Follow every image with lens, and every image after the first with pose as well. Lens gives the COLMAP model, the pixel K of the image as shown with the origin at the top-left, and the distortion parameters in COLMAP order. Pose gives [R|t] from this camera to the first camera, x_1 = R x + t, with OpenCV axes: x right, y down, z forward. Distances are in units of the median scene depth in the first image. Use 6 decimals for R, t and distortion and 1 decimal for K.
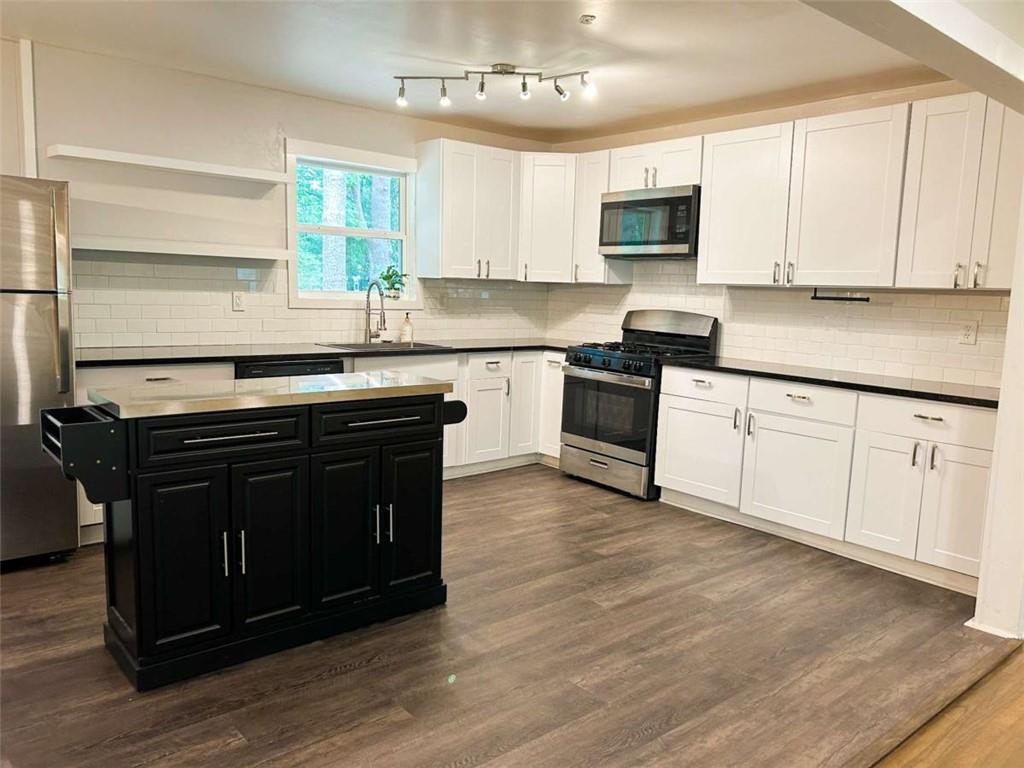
lens RADIAL K [[761.8, 0, 515.2], [0, 761.8, 388.8], [0, 0, 1]] dist [0.046518, -0.058997]
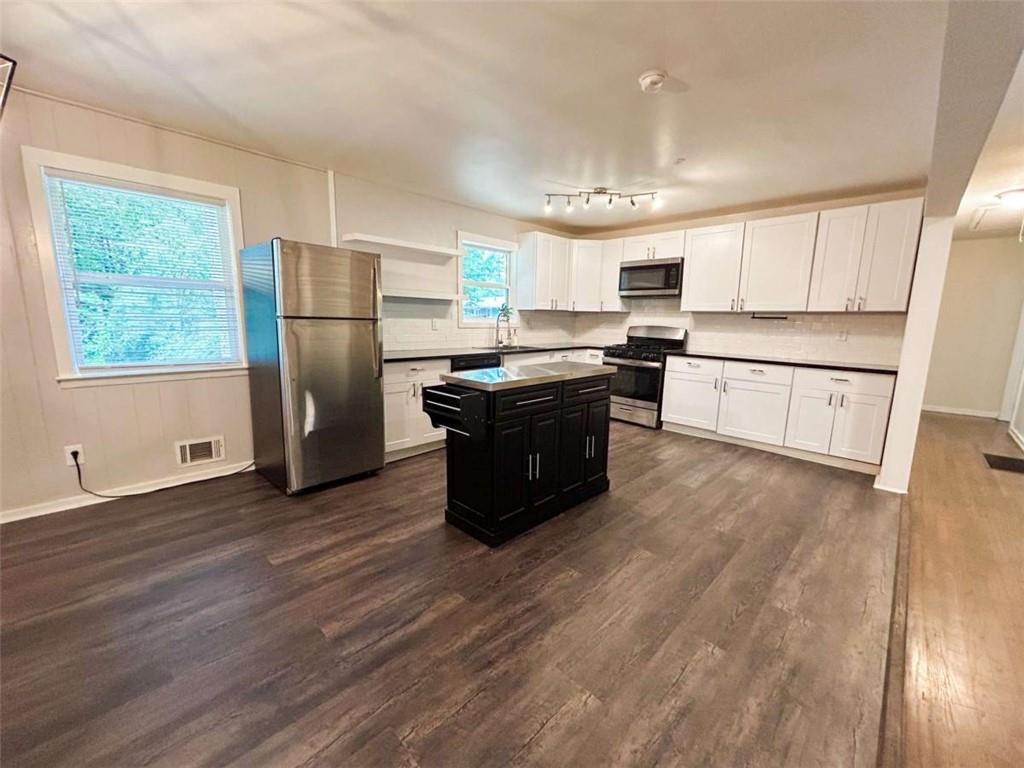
lens RADIAL K [[407.0, 0, 507.7], [0, 407.0, 385.9], [0, 0, 1]] dist [-0.000986, -0.000119]
pose [[0.996788, -0.026417, 0.075605, -0.264889], [0.023707, 0.999051, 0.036525, -0.002601], [-0.076498, -0.034616, 0.996469, 0.047770]]
